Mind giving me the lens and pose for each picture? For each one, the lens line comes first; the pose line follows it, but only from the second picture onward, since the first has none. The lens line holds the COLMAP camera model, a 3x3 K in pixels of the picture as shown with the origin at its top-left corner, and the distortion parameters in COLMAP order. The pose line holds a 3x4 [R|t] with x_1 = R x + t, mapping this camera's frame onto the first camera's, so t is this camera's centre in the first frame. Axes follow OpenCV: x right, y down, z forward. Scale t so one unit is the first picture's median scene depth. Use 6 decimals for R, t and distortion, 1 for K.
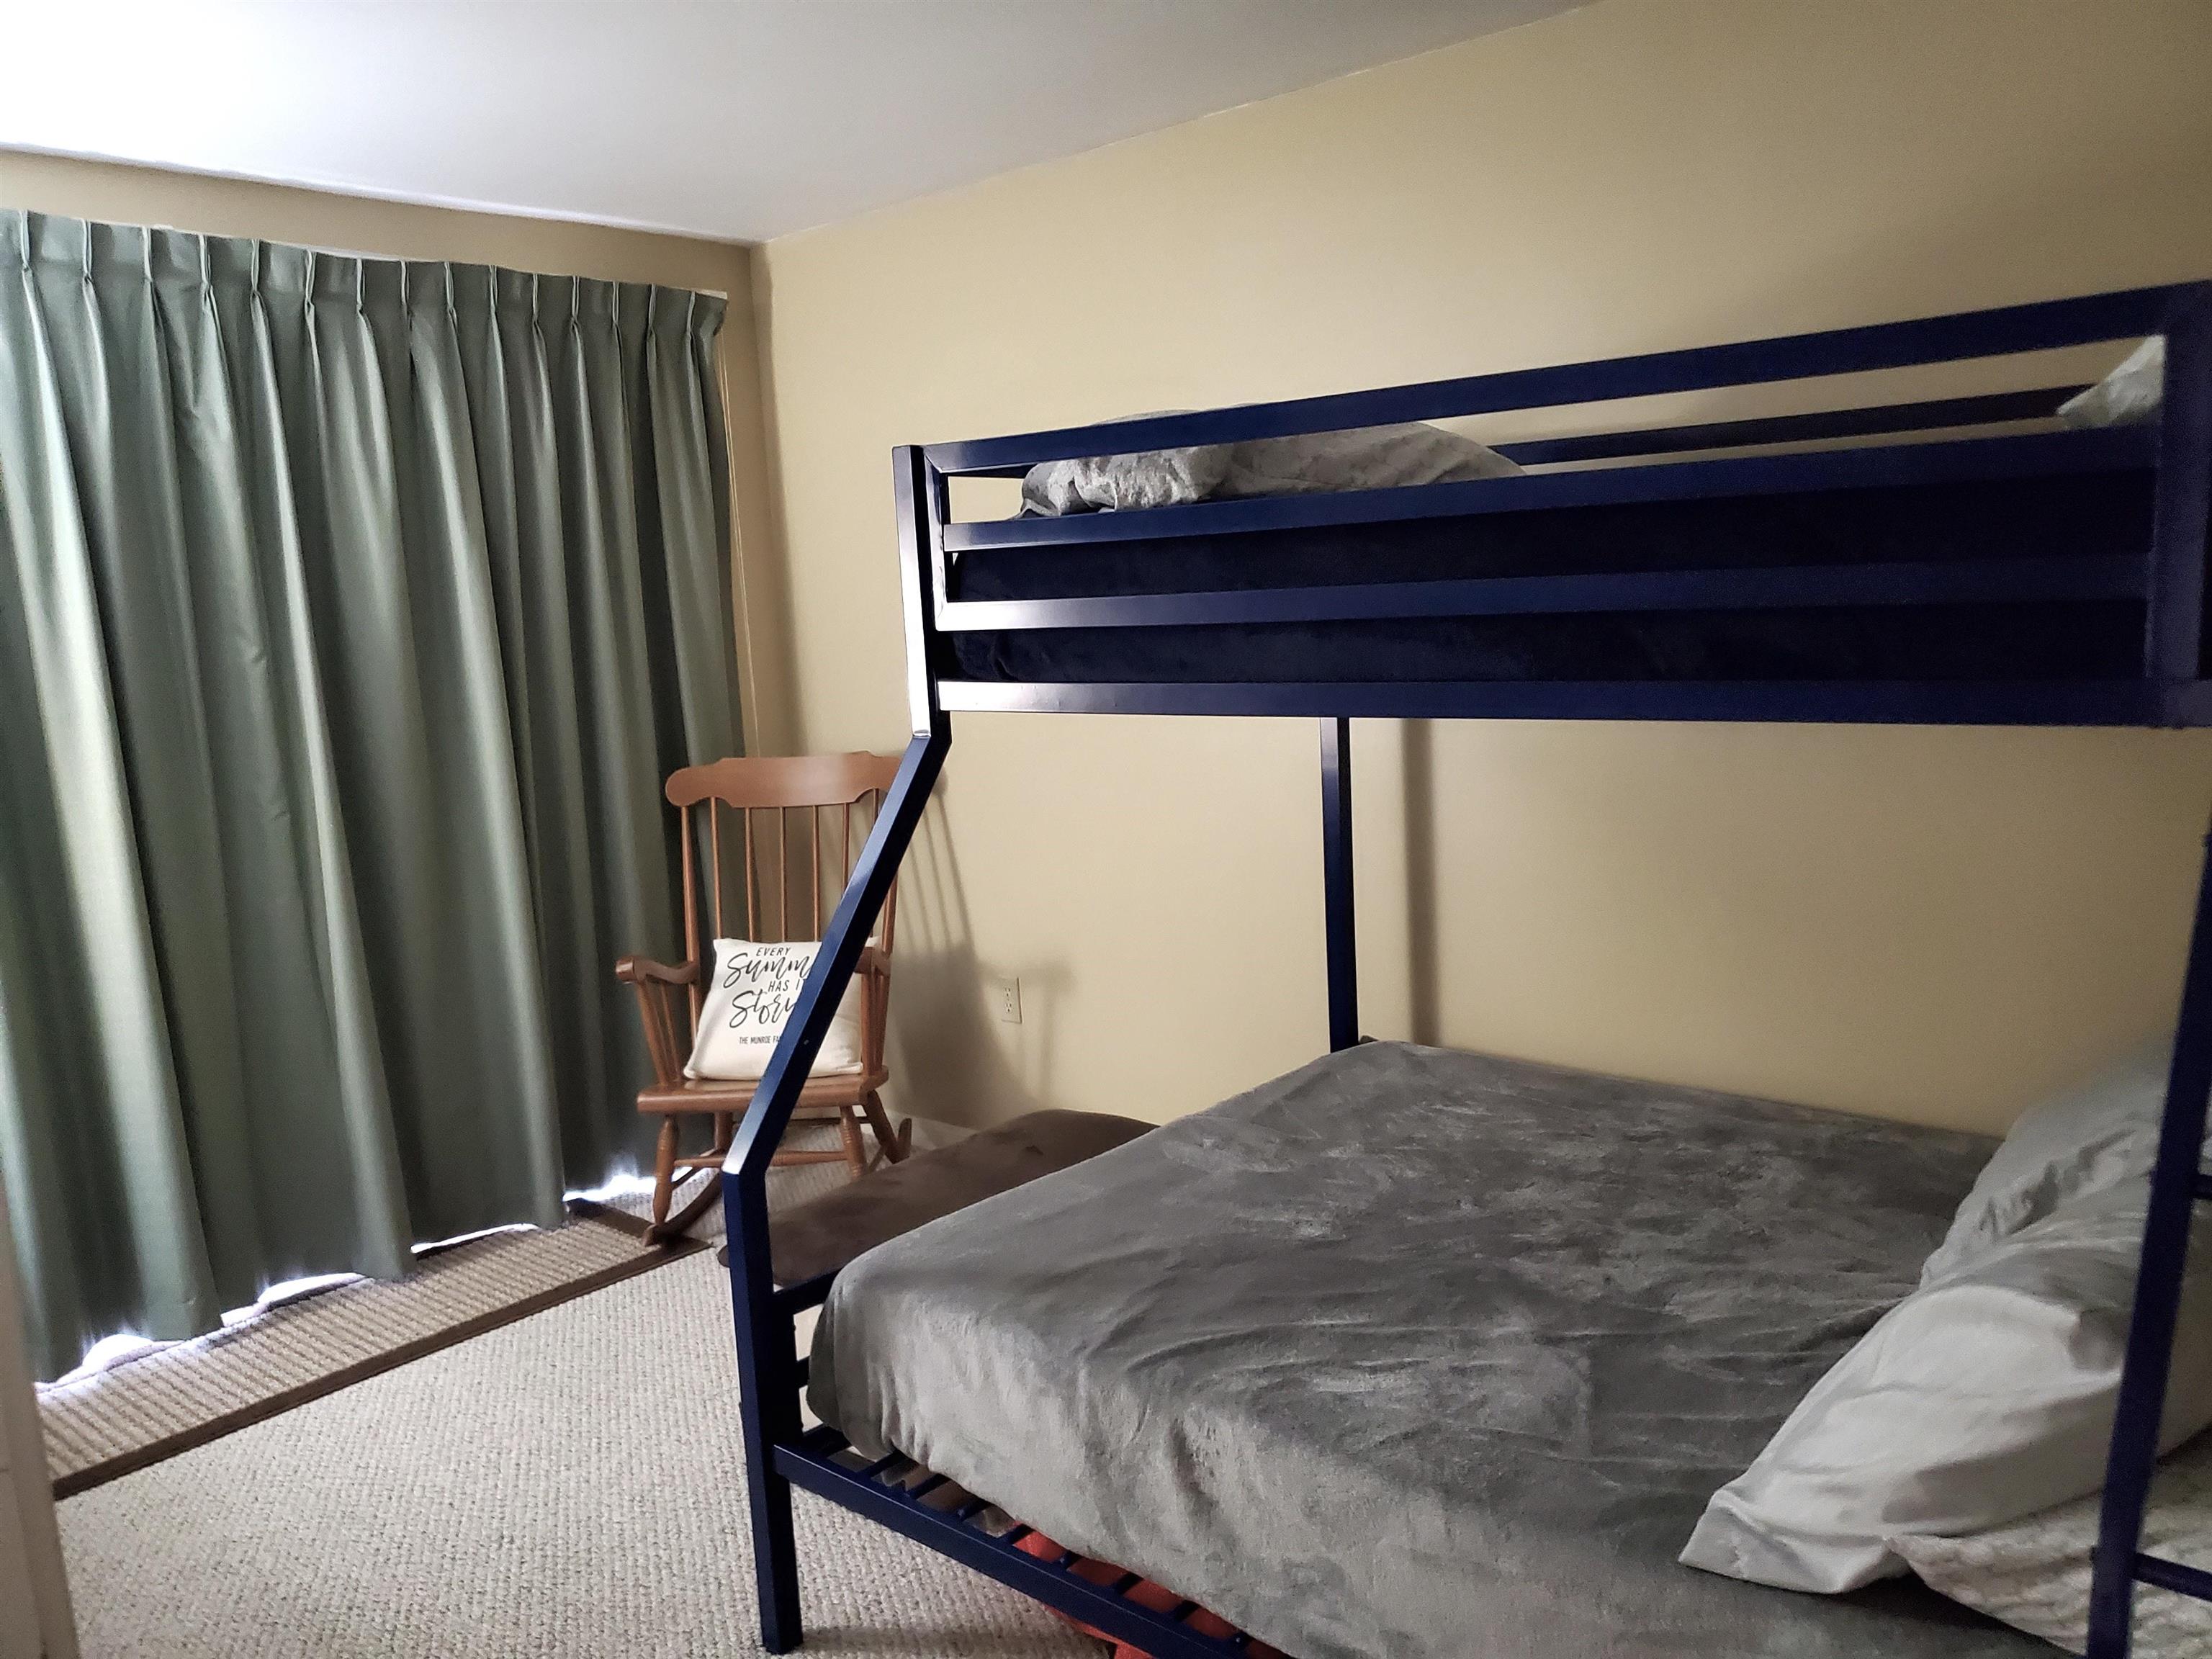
lens RADIAL K [[1737.4, 0, 1117.5], [0, 1737.4, 845.1], [0, 0, 1]] dist [0.039943, -0.026128]
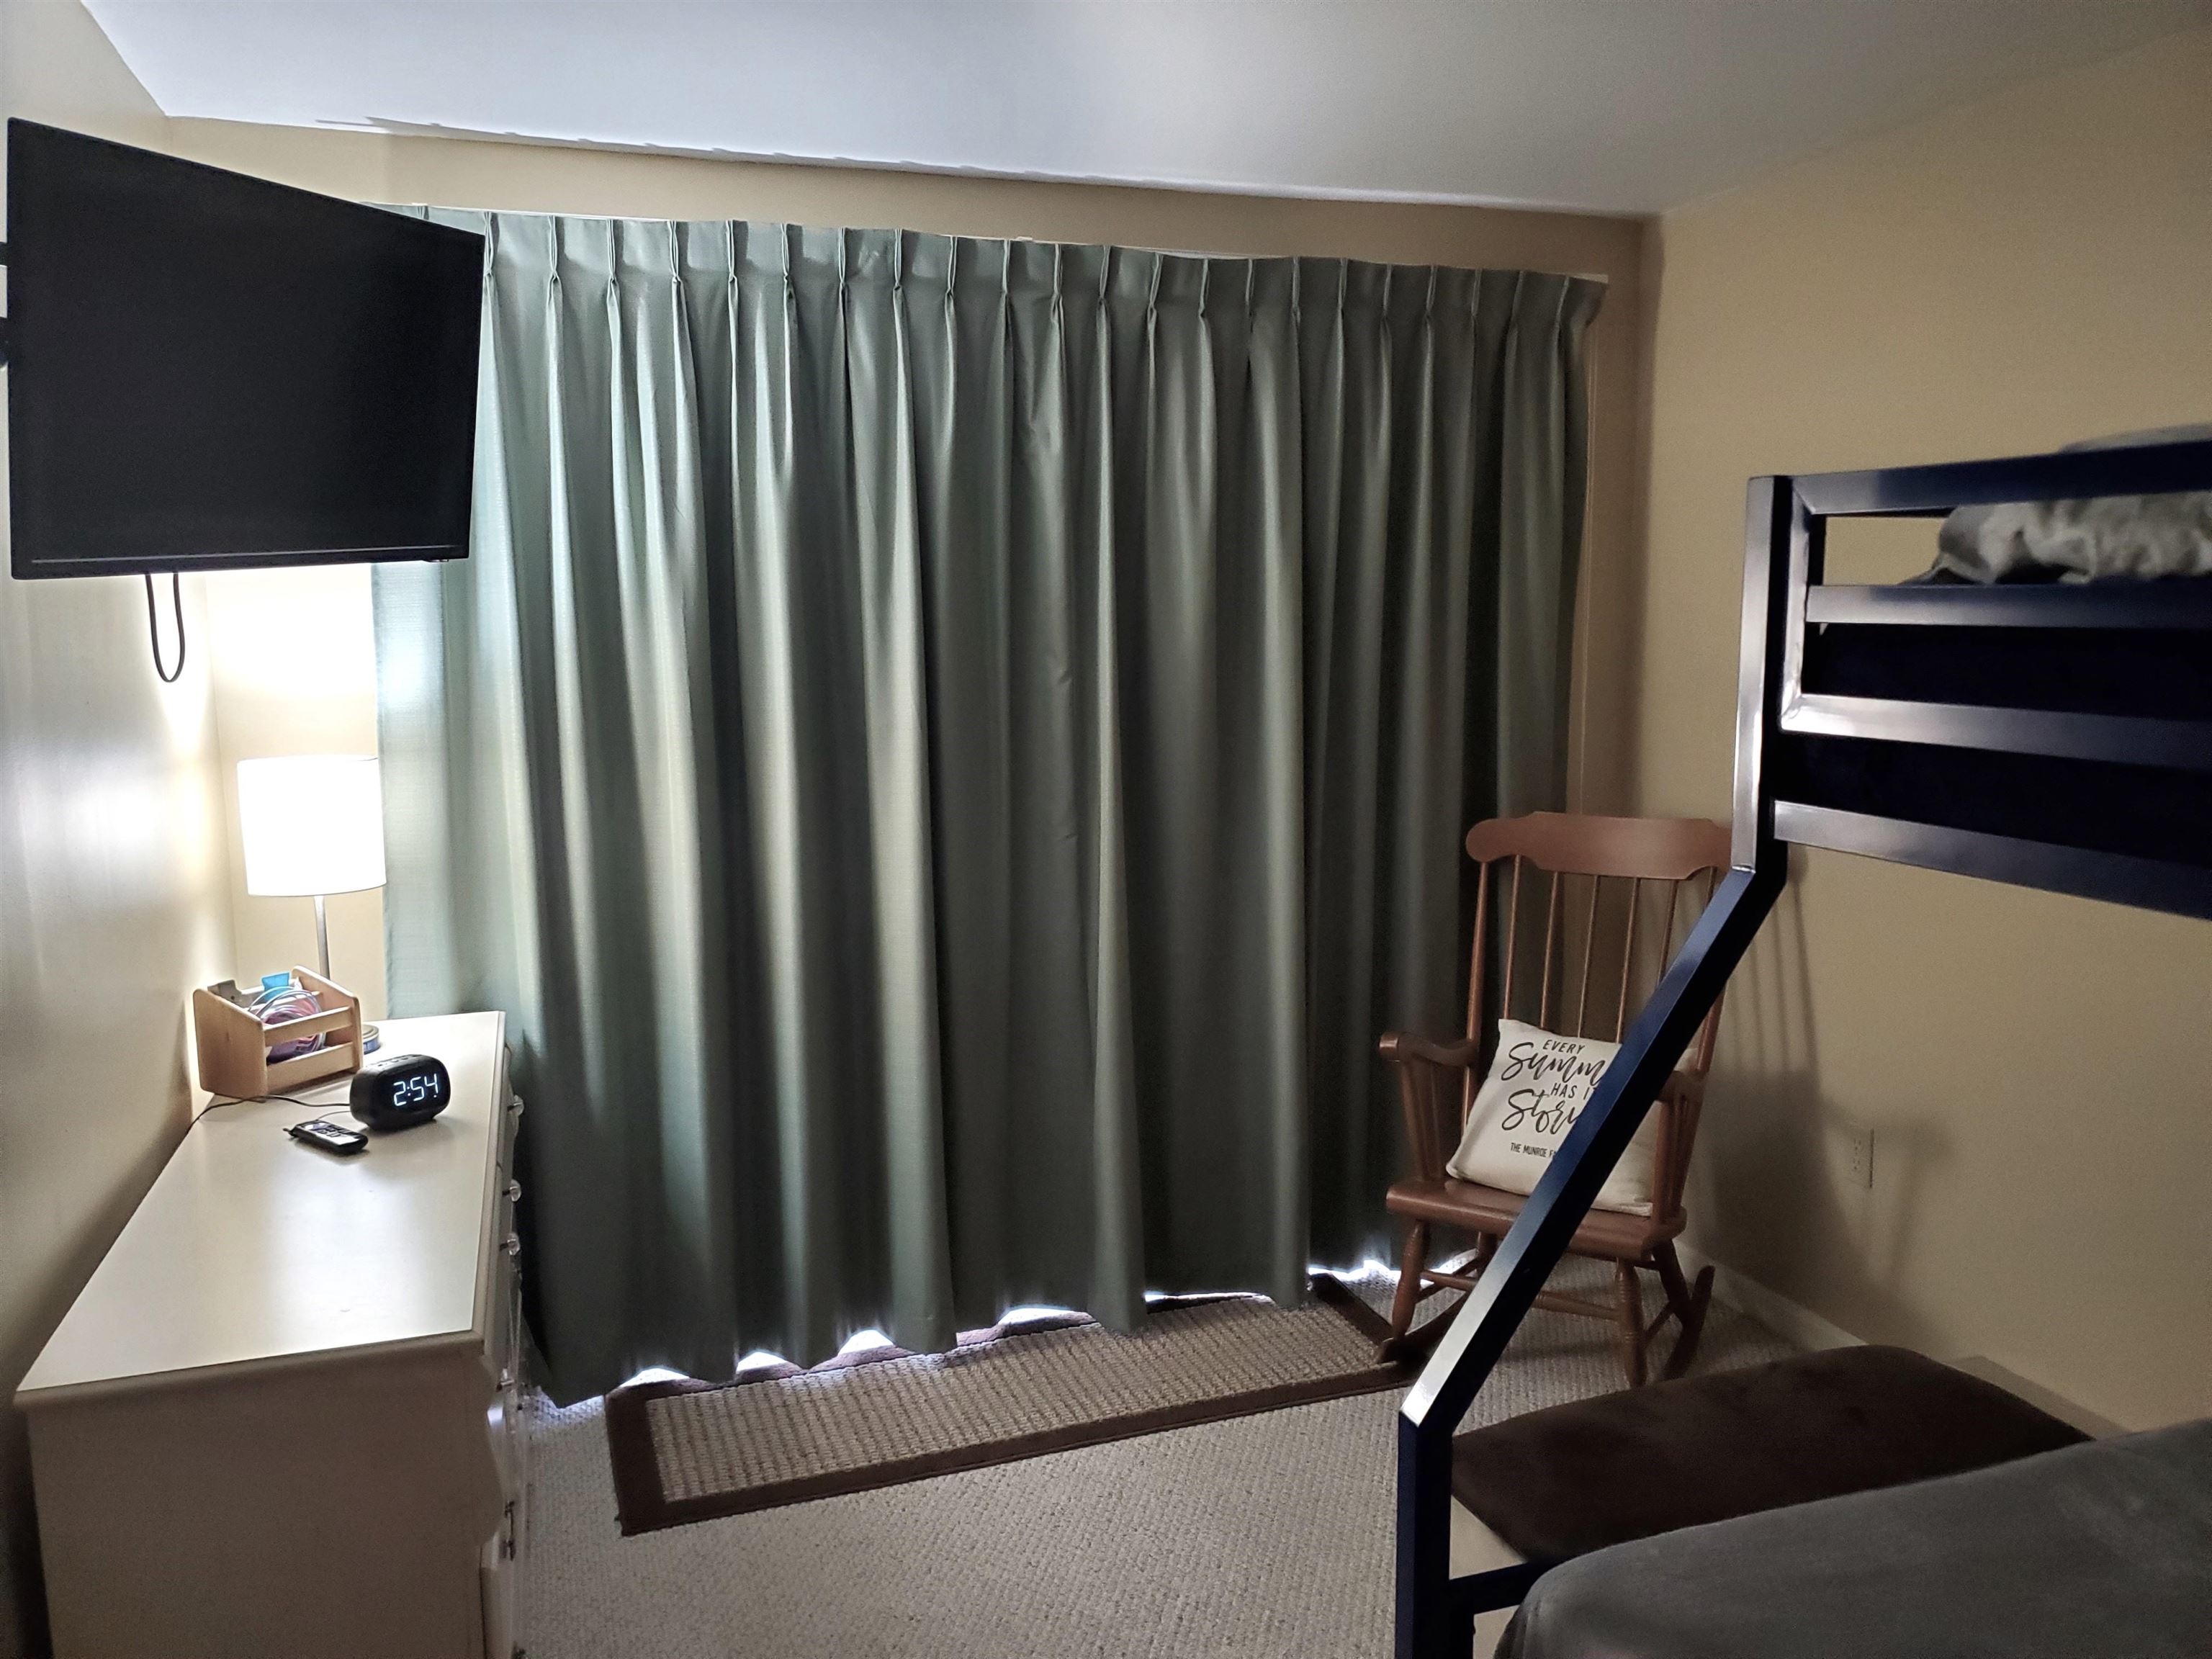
lens RADIAL K [[1737.4, 0, 1100.4], [0, 1737.4, 847.4], [0, 0, 1]] dist [0.039943, -0.026128]
pose [[0.873141, 0.110289, -0.474828, -0.001024], [-0.106588, 0.993694, 0.034806, -0.046524], [0.475673, 0.020220, 0.879390, 0.153143]]
